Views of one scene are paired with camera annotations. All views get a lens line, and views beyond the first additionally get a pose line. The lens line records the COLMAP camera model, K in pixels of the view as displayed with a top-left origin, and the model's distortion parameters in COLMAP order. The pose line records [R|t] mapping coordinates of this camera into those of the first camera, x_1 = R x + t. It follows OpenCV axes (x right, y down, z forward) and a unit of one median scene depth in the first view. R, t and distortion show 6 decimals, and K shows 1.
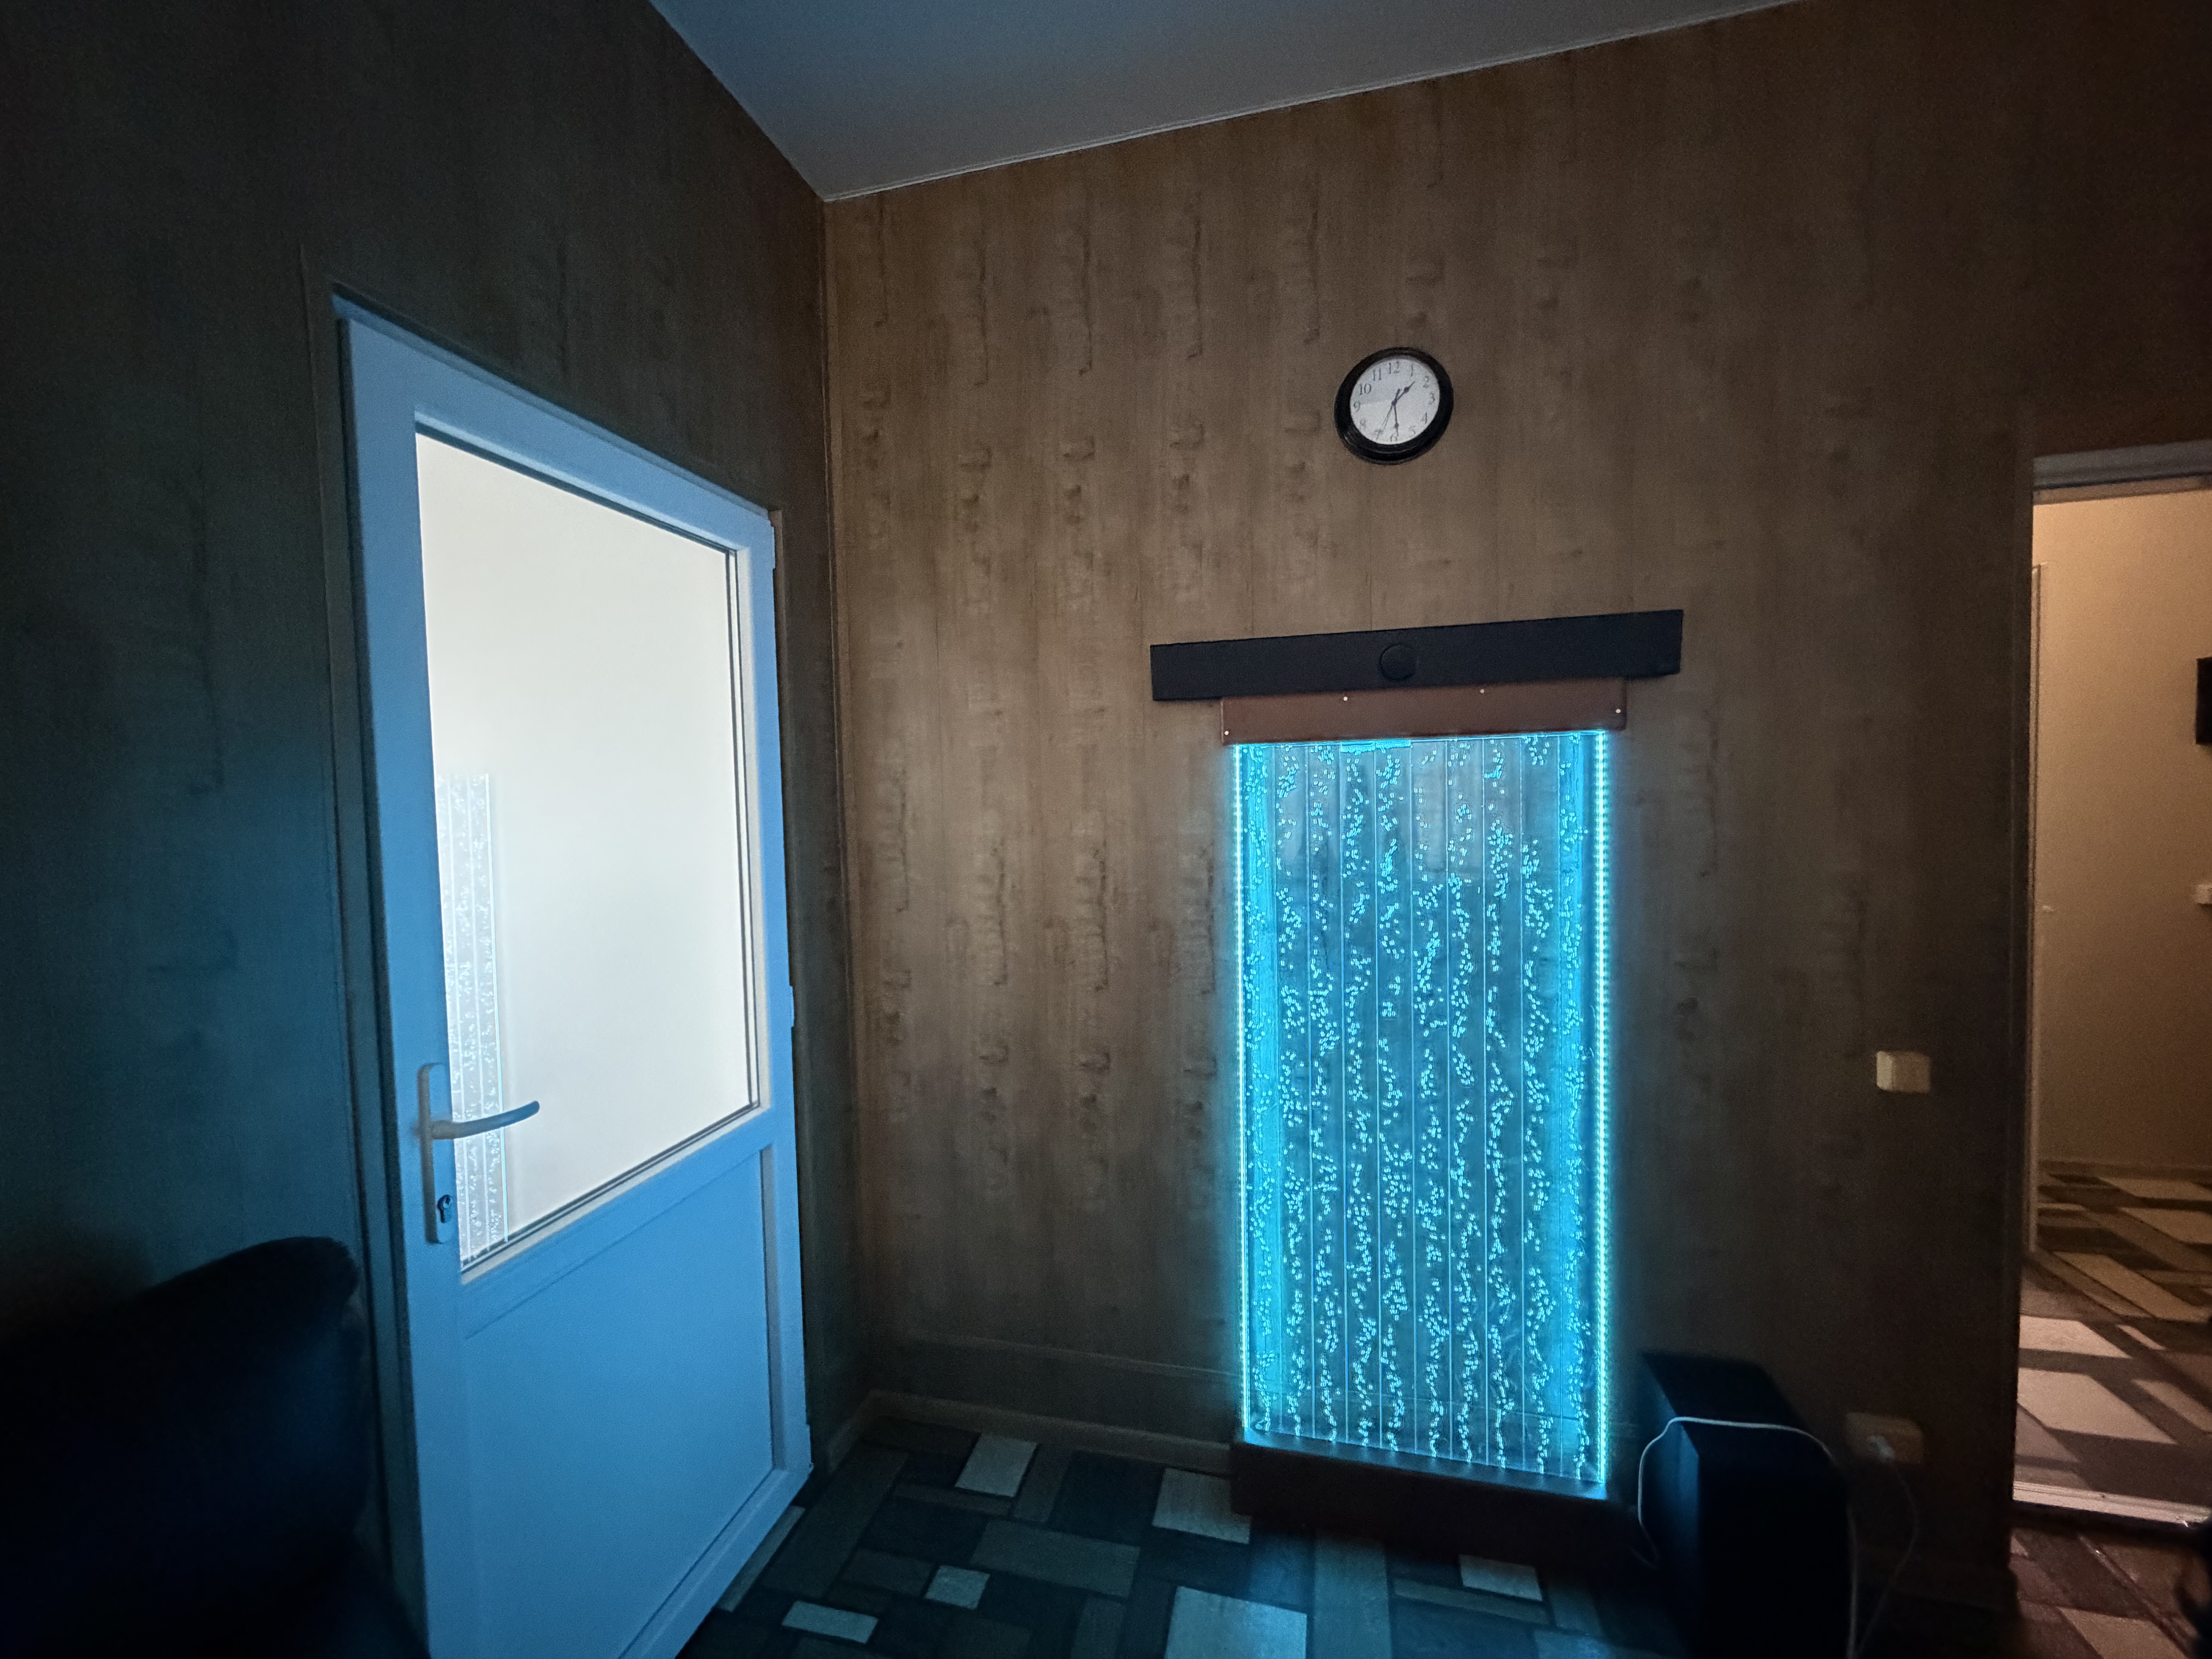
lens RADIAL K [[881.0, 0, 1100.5], [0, 881.0, 834.6], [0, 0, 1]] dist [0.001095, -0.000274]
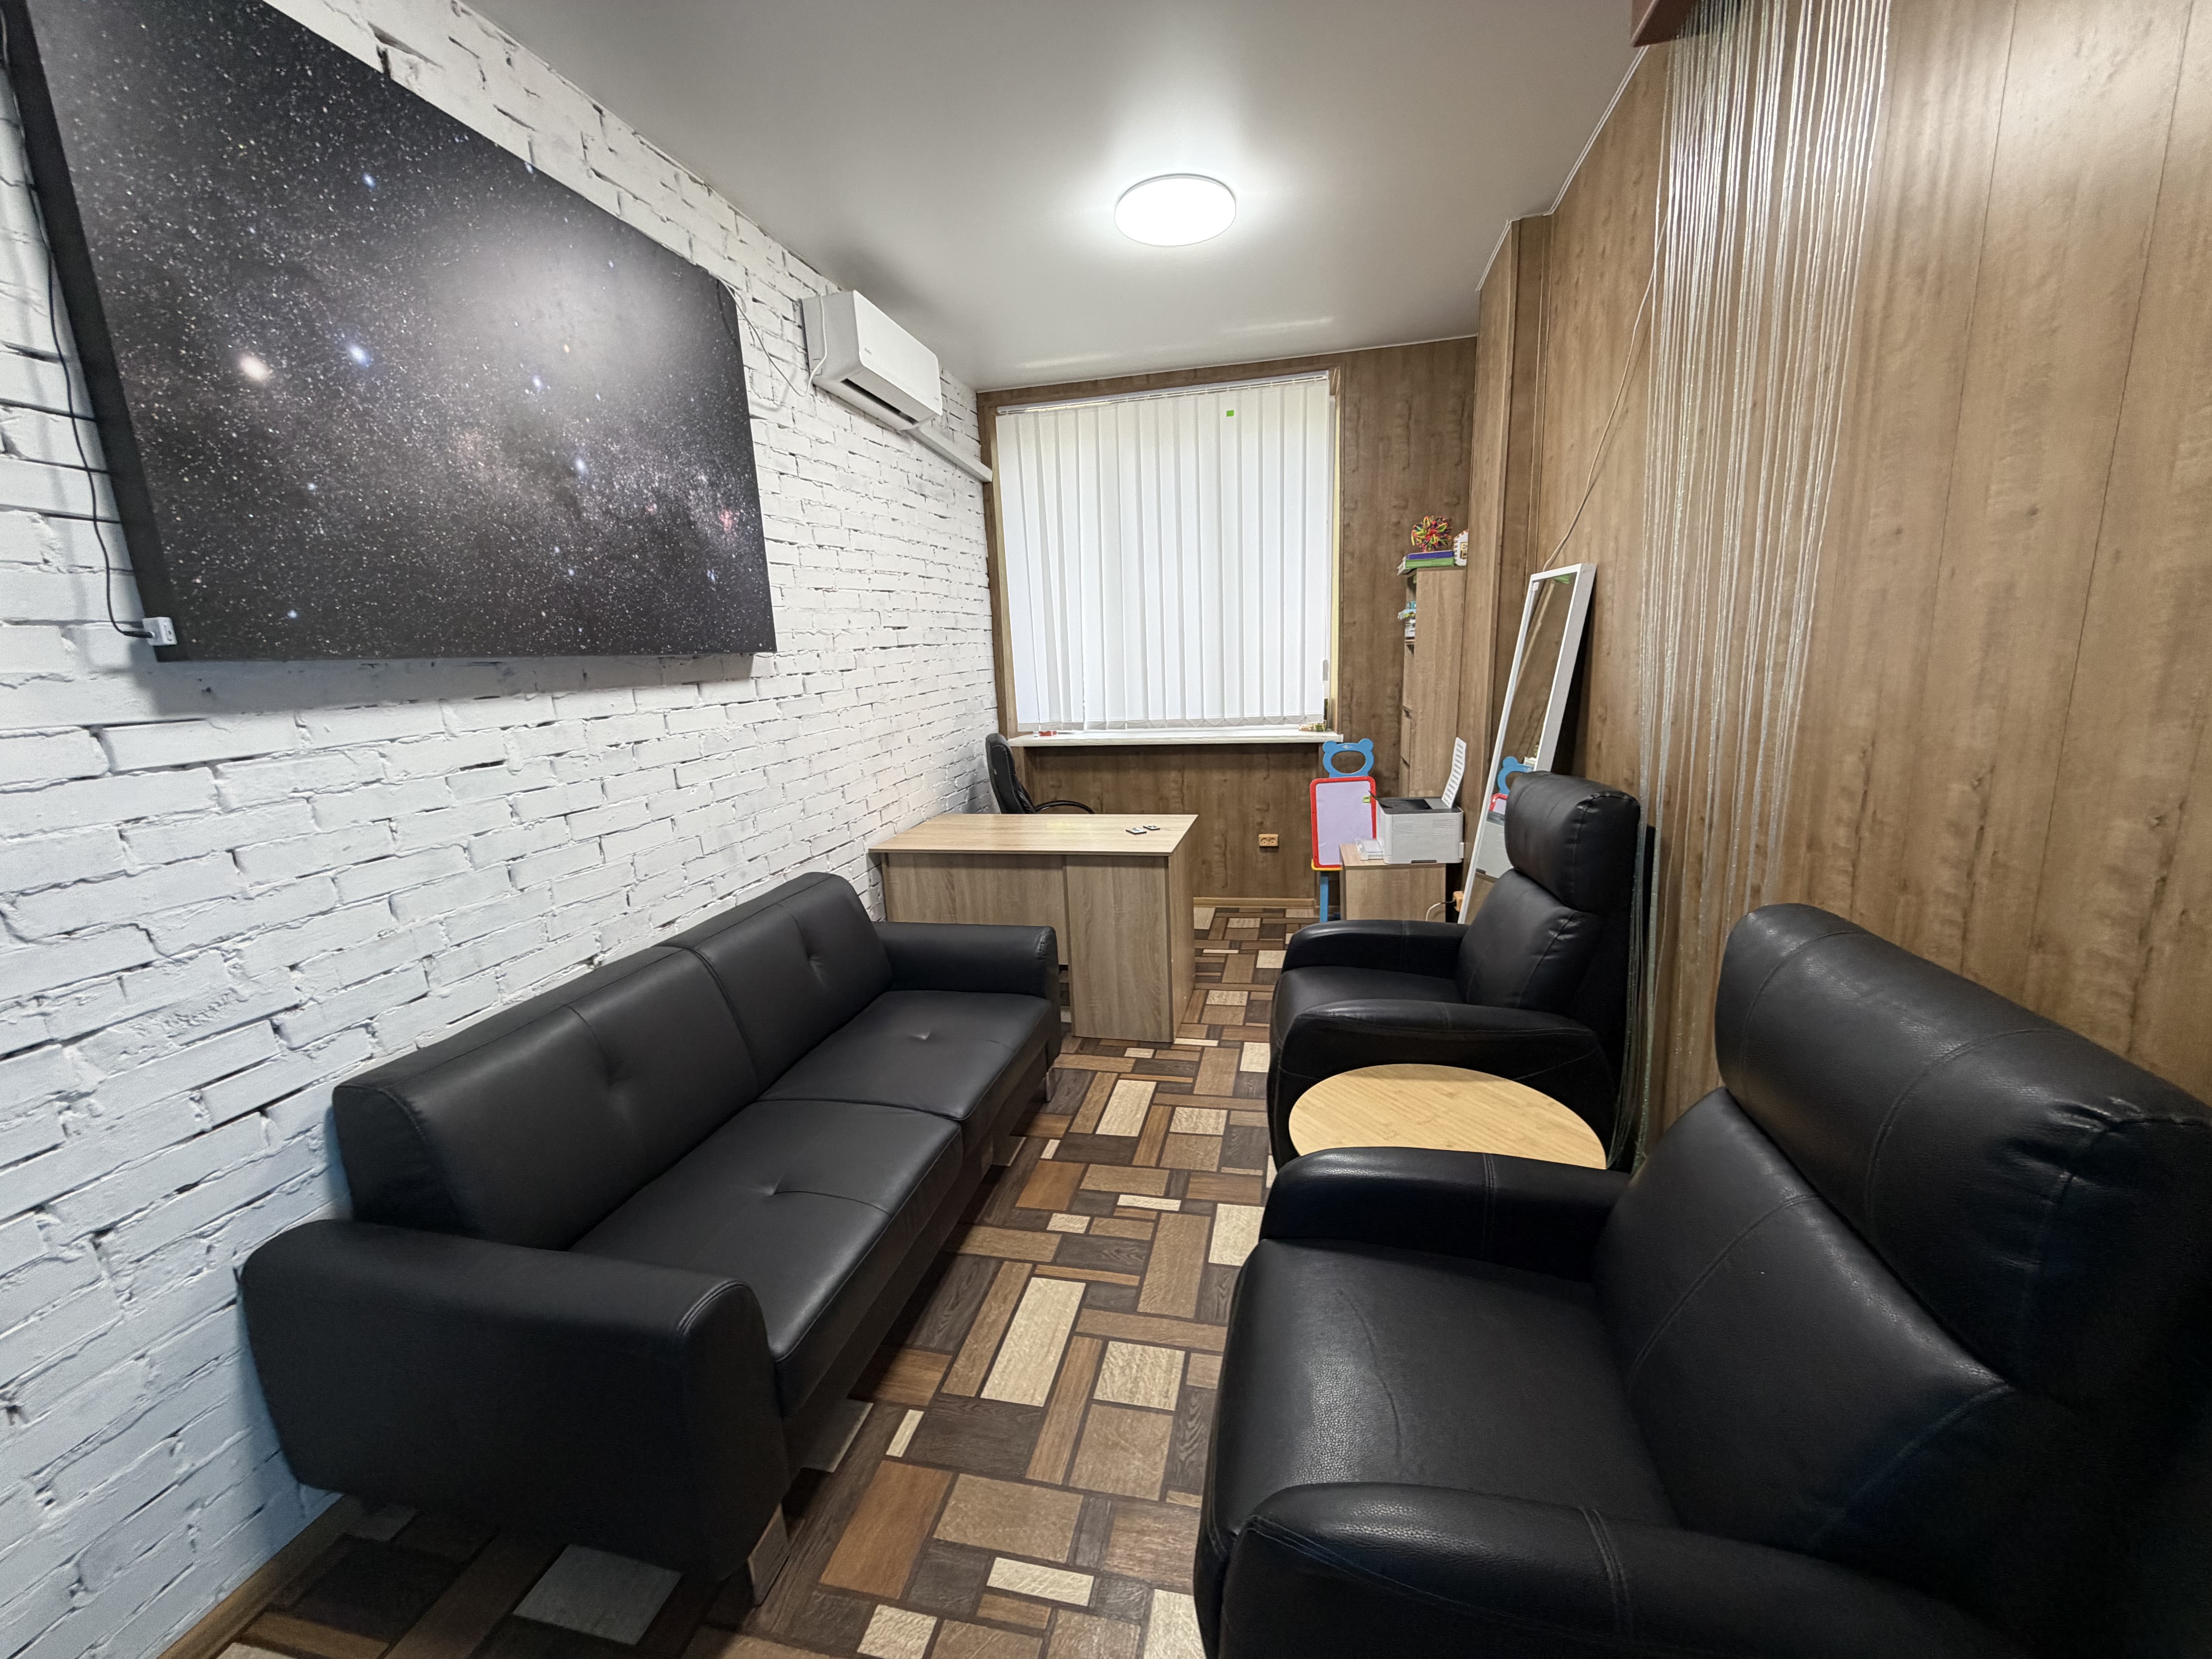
lens RADIAL K [[881.0, 0, 1100.4], [0, 881.0, 831.1], [0, 0, 1]] dist [0.001095, -0.000274]
pose [[-0.997785, 0.066278, -0.005732, -0.214316], [0.063053, 0.969659, 0.236191, -0.077617], [0.021212, 0.235306, -0.971690, 1.937163]]
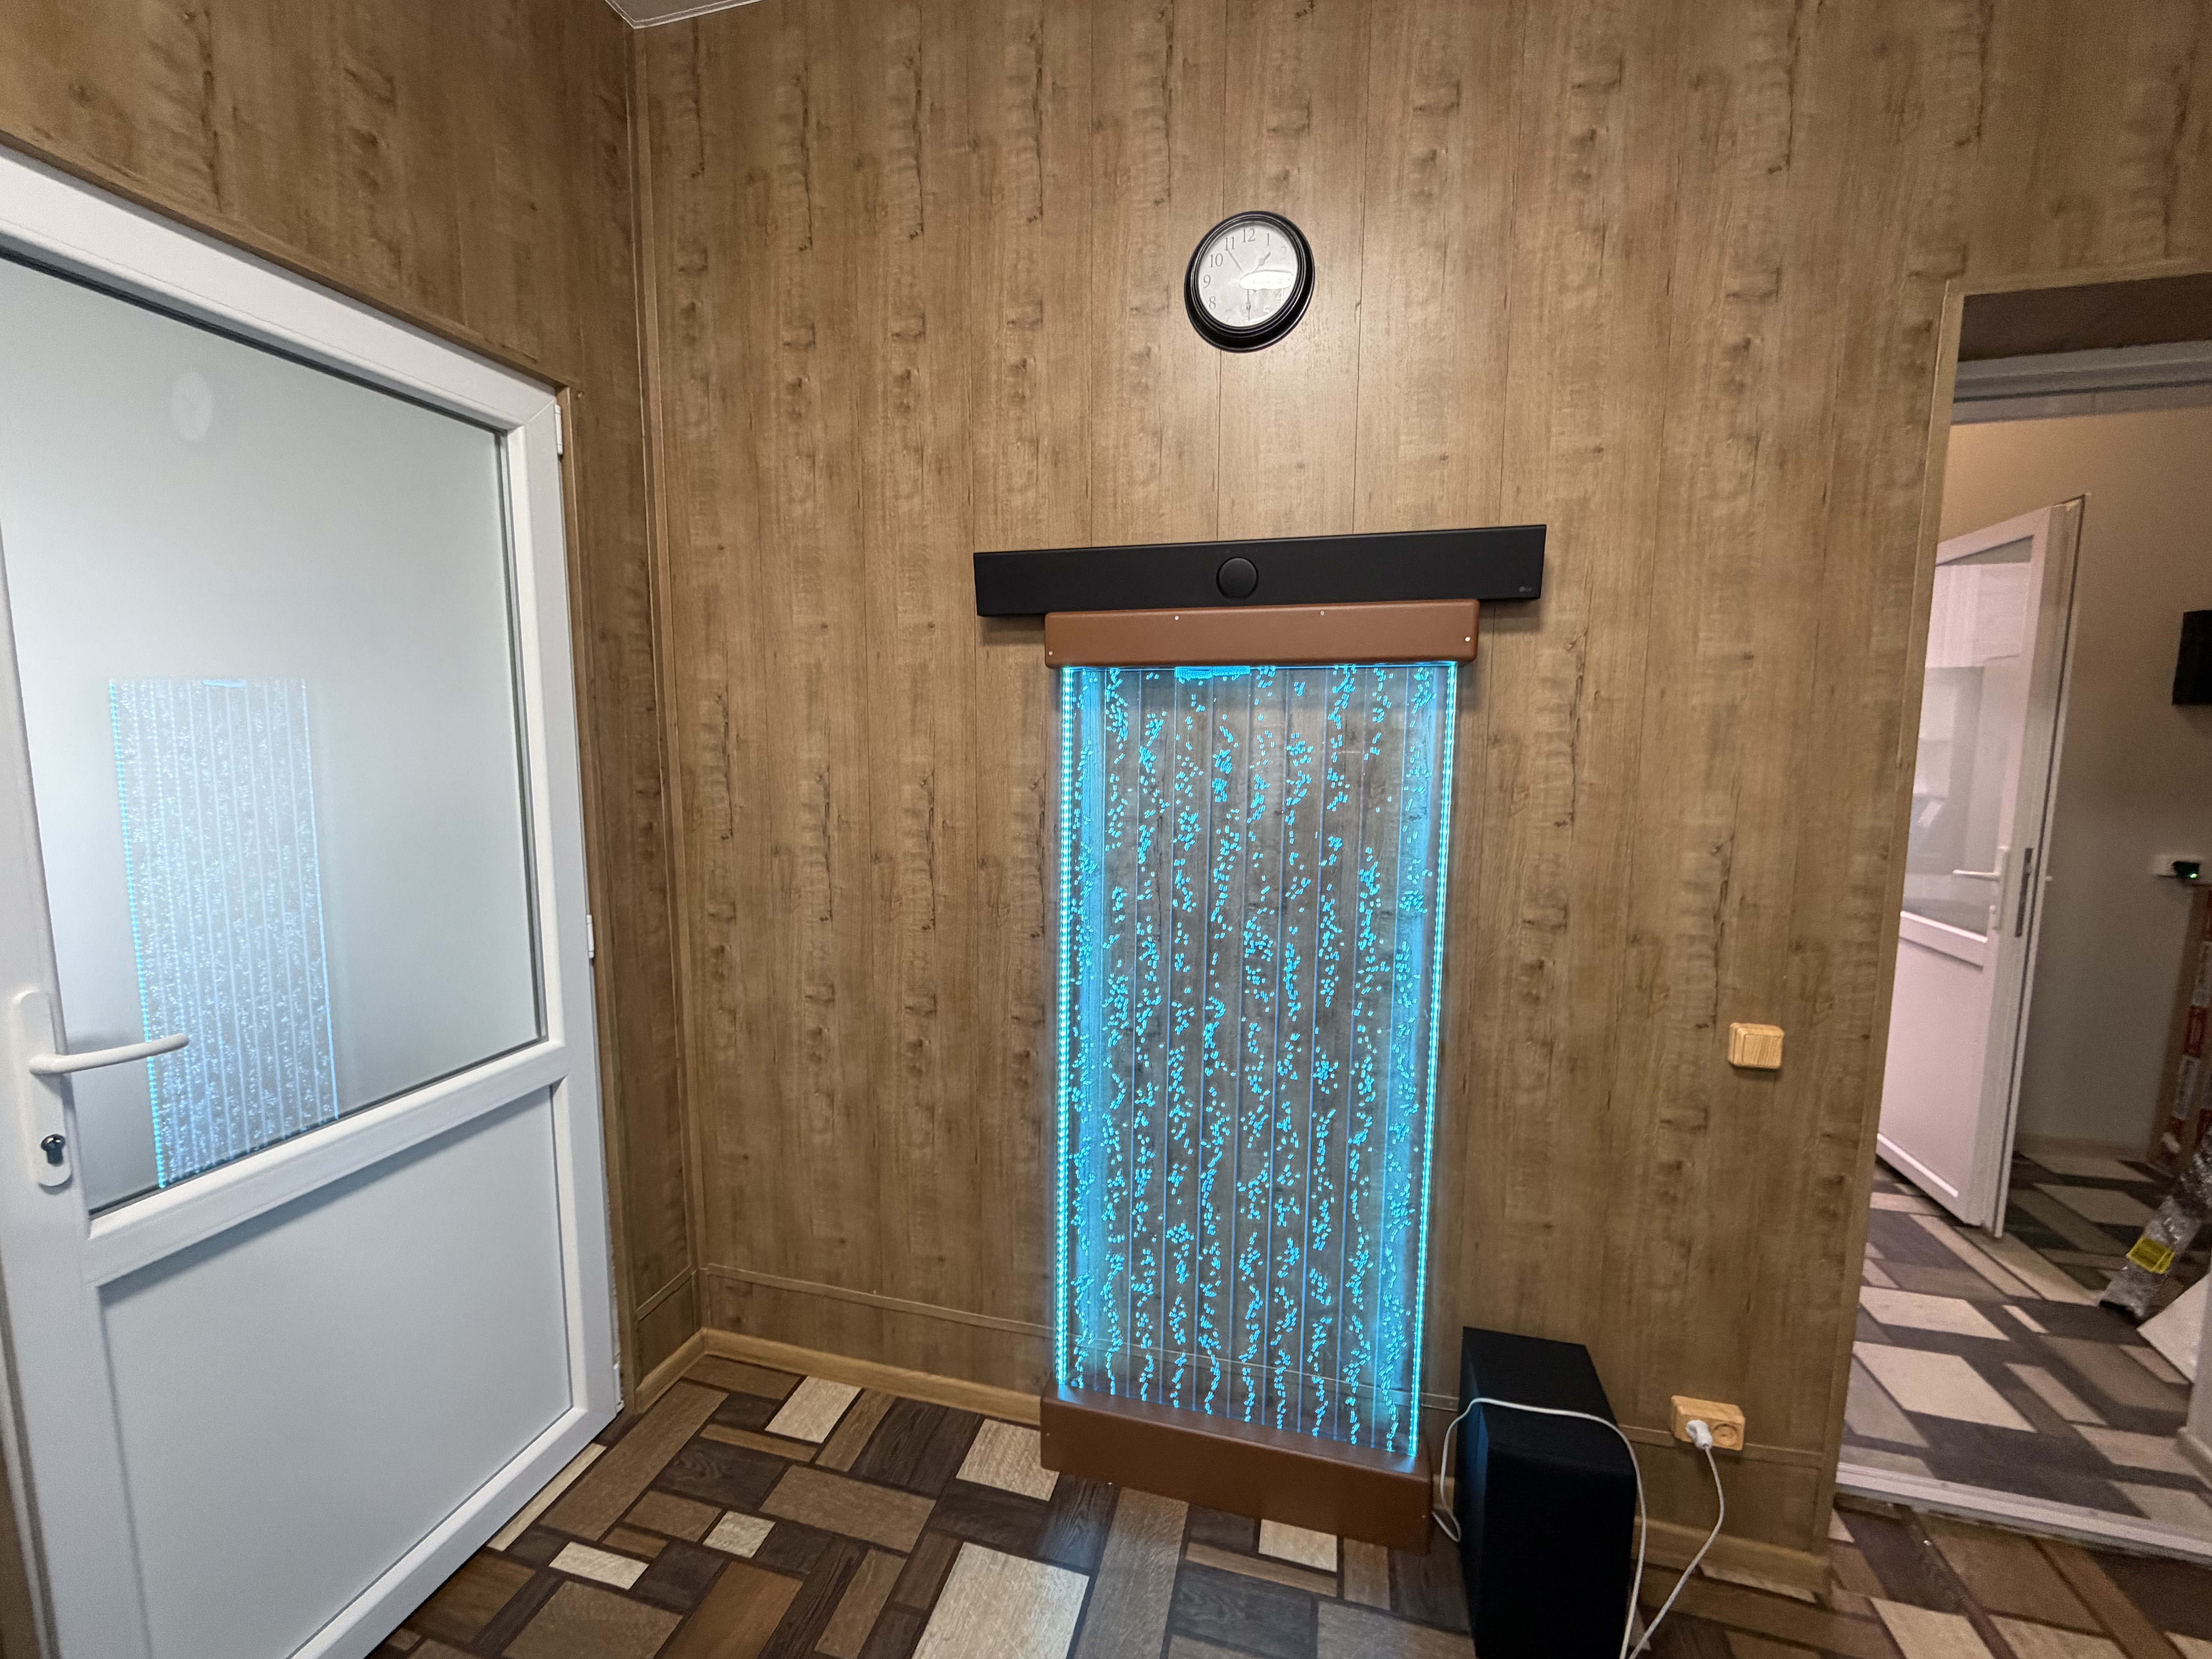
lens RADIAL K [[881.0, 0, 1100.0], [0, 881.0, 835.9], [0, 0, 1]] dist [0.001095, -0.000274]
pose [[0.999502, 0.030796, -0.006822, 0.189406], [-0.030238, 0.997044, 0.070629, 0.005728], [0.008977, -0.070388, 0.997479, 0.077990]]
